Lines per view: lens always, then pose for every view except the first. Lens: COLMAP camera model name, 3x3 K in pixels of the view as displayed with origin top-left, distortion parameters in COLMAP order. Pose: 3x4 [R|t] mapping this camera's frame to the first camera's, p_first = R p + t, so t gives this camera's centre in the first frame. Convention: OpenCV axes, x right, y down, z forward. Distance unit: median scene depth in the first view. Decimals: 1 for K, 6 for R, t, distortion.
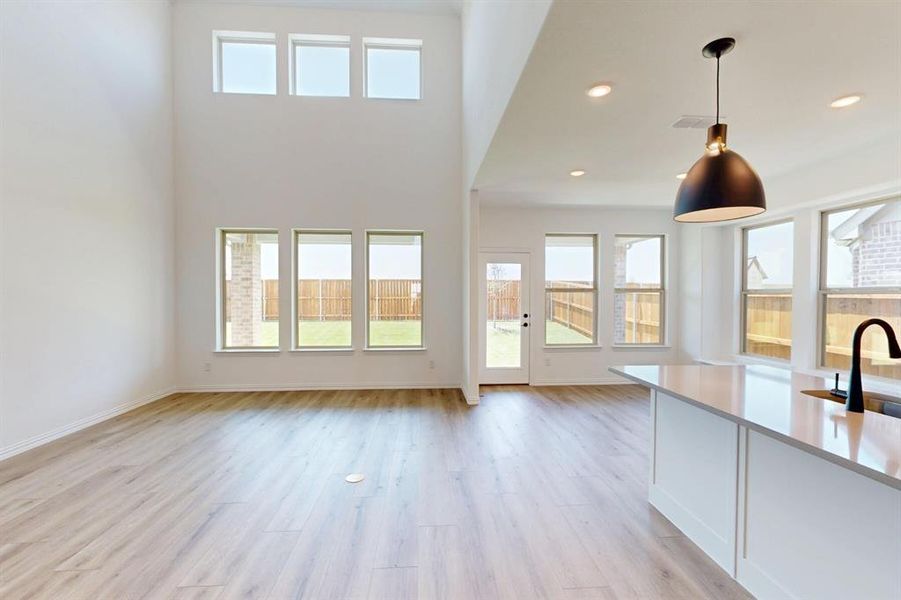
lens RADIAL K [[389.7, 0, 450.5], [0, 389.7, 302.7], [0, 0, 1]] dist [-0.000709, -0.000212]
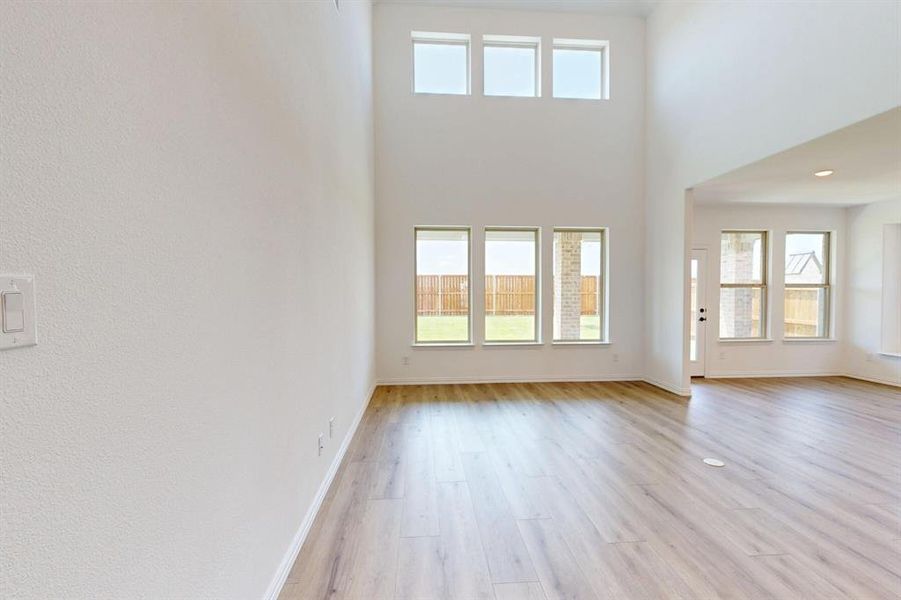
lens RADIAL K [[389.7, 0, 450.5], [0, 389.7, 302.7], [0, 0, 1]] dist [-0.000709, -0.000212]
pose [[0.999993, -0.001227, 0.003467, -0.460700], [0.001185, 0.999924, 0.012277, -0.000474], [-0.003482, -0.012272, 0.999919, -0.027223]]
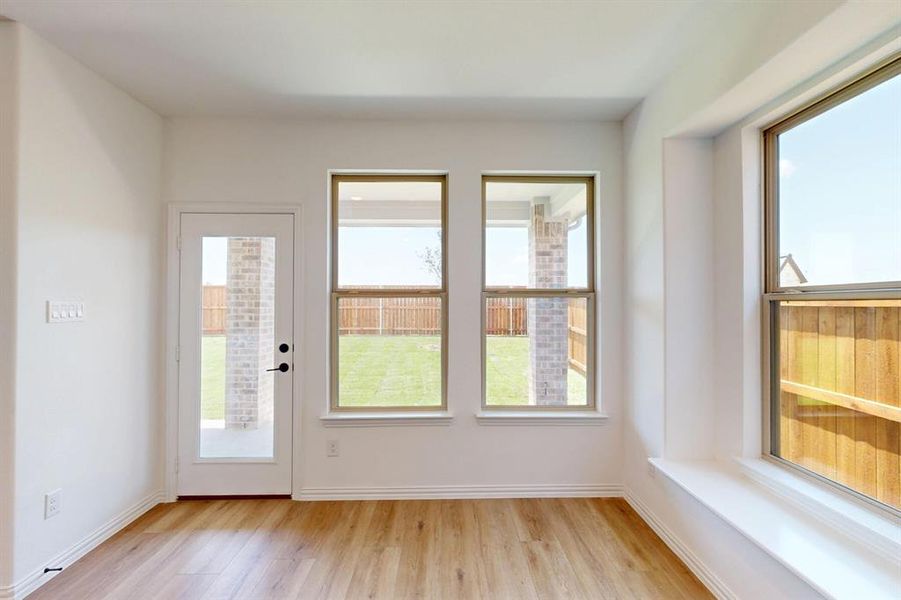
lens RADIAL K [[389.7, 0, 450.5], [0, 389.7, 302.7], [0, 0, 1]] dist [-0.000709, -0.000212]
pose [[0.998668, -0.000954, -0.051591, 0.402070], [-0.000263, 0.999722, -0.023576, -0.009256], [0.051599, 0.023558, 0.998390, 0.527019]]
